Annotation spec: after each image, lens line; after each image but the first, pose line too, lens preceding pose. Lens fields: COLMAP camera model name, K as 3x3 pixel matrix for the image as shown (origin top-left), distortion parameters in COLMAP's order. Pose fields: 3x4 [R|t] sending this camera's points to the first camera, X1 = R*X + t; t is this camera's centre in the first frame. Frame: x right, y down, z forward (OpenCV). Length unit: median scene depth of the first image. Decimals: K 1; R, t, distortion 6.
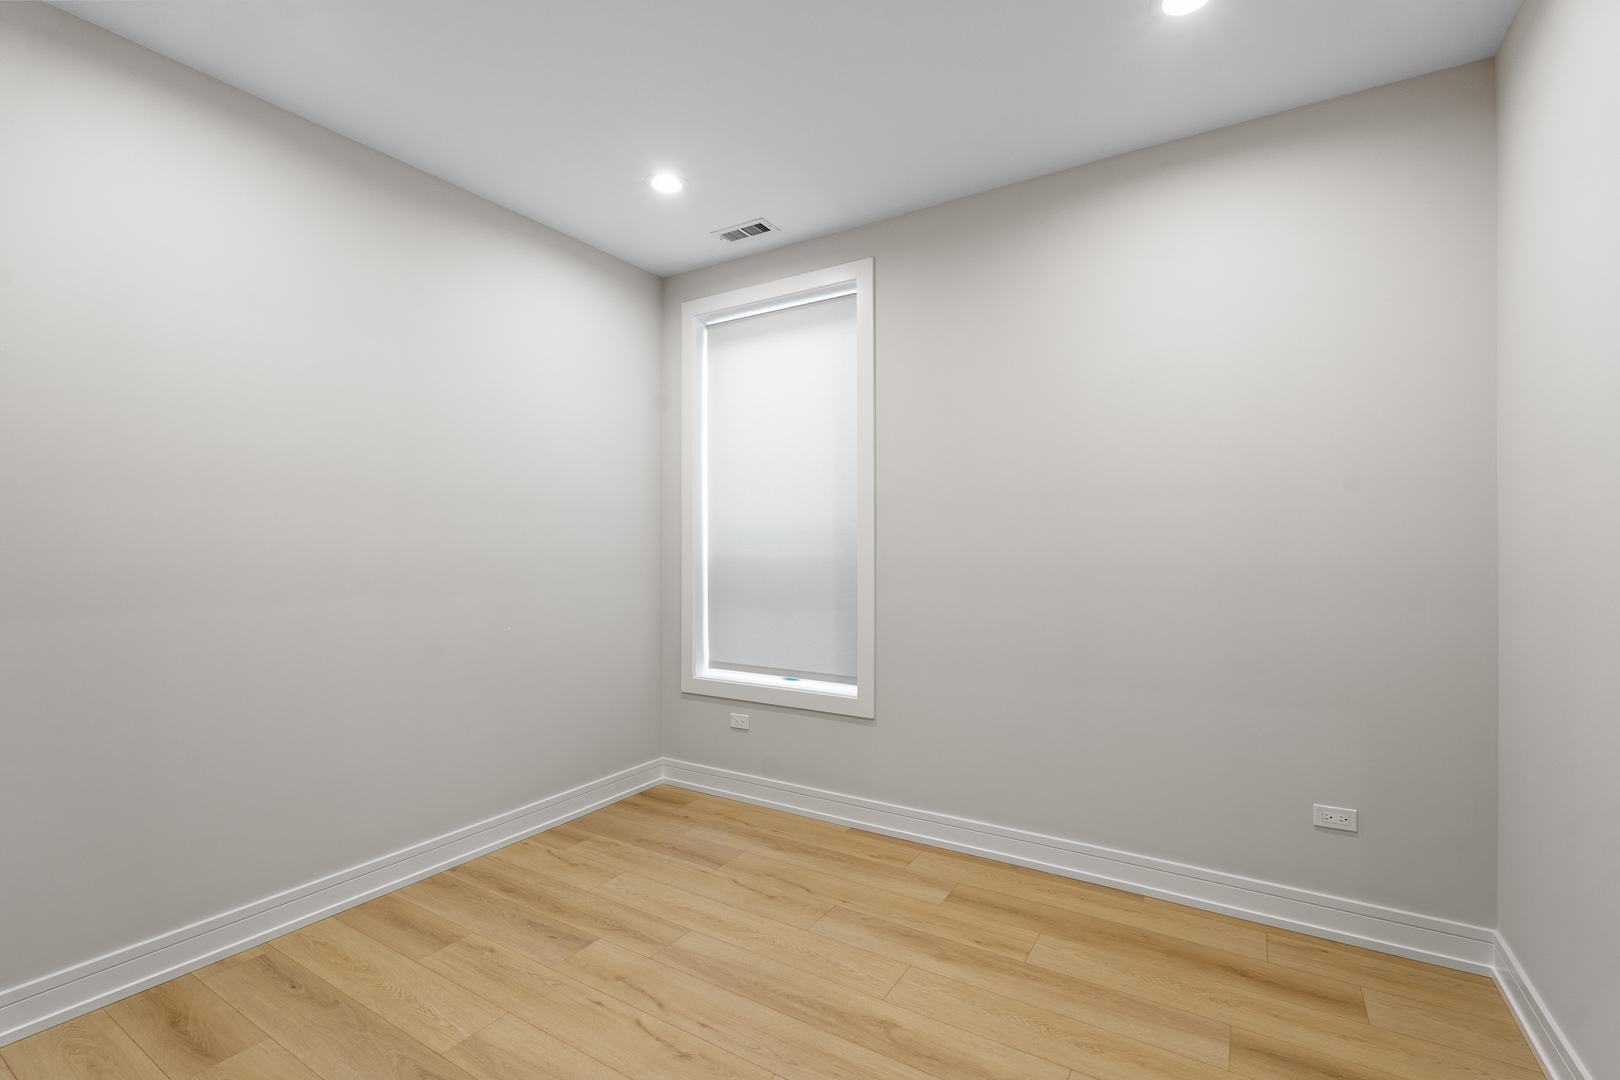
lens RADIAL K [[734.0, 0, 809.4], [0, 734.0, 557.5], [0, 0, 1]] dist [0.000422, -0.000208]
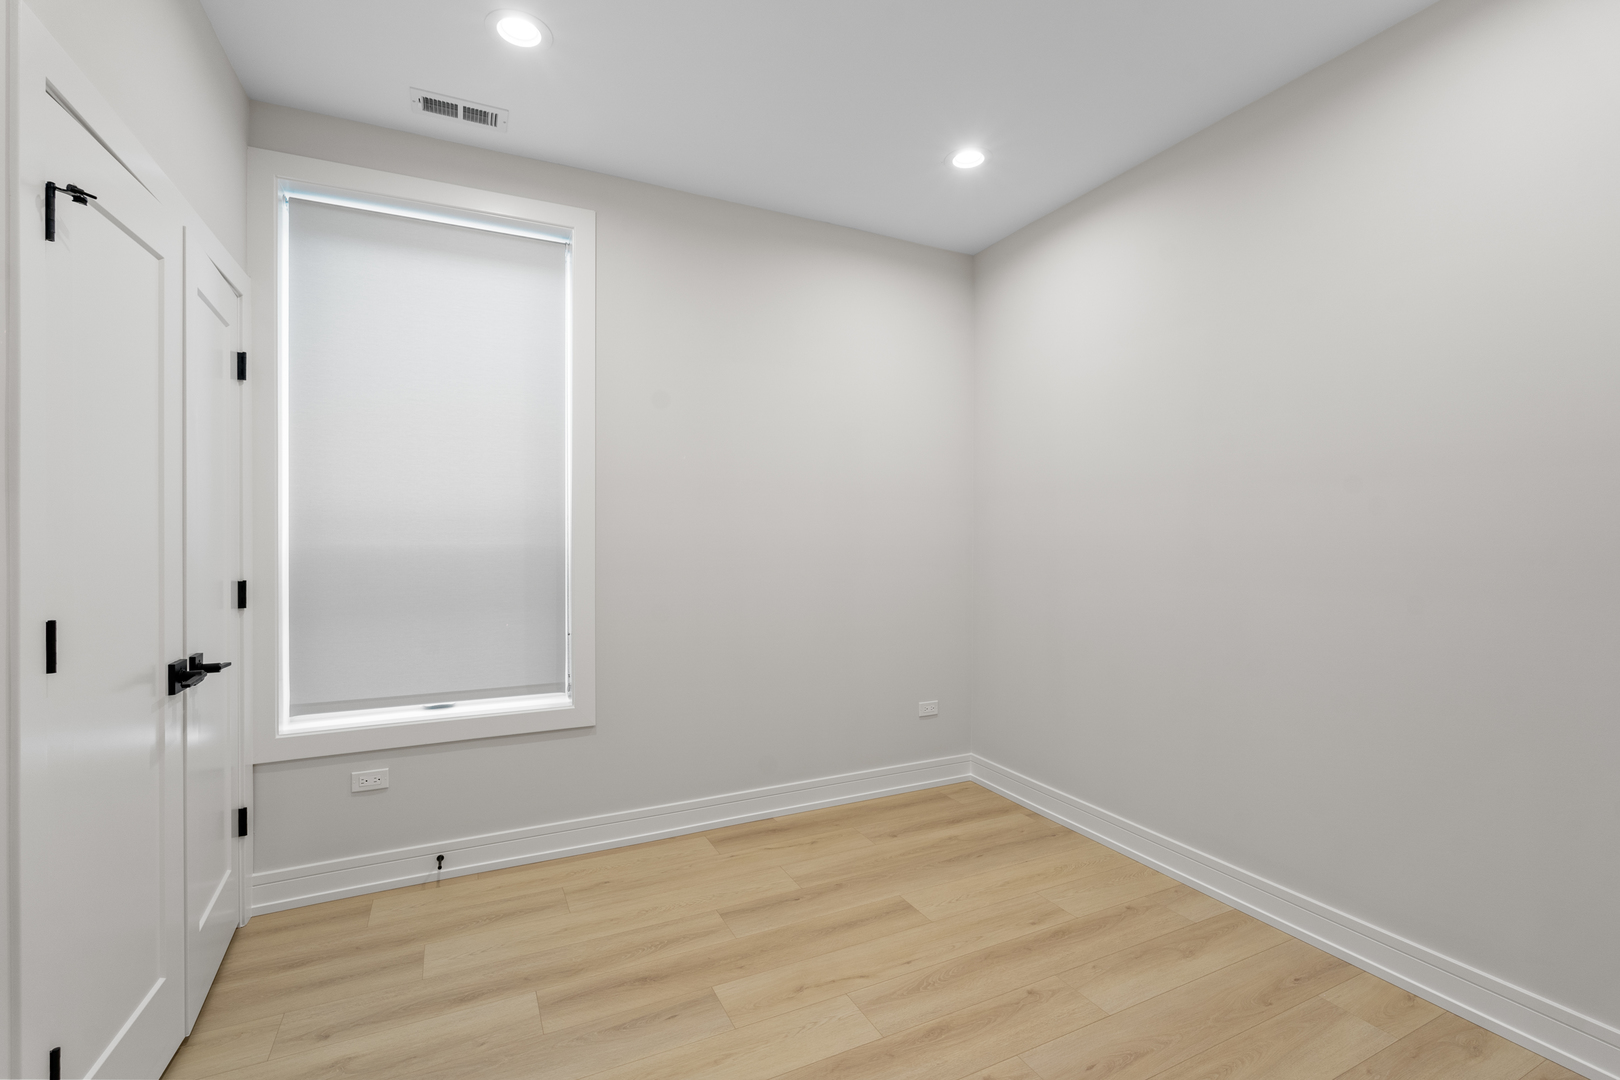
lens RADIAL K [[714.3, 0, 810.9], [0, 714.3, 543.2], [0, 0, 1]] dist [-0.002591, -0.000191]
pose [[0.510395, -0.010020, 0.859882, -0.522195], [0.006360, 0.999949, 0.007878, -0.008214], [-0.859917, 0.001448, 0.510432, 0.318703]]
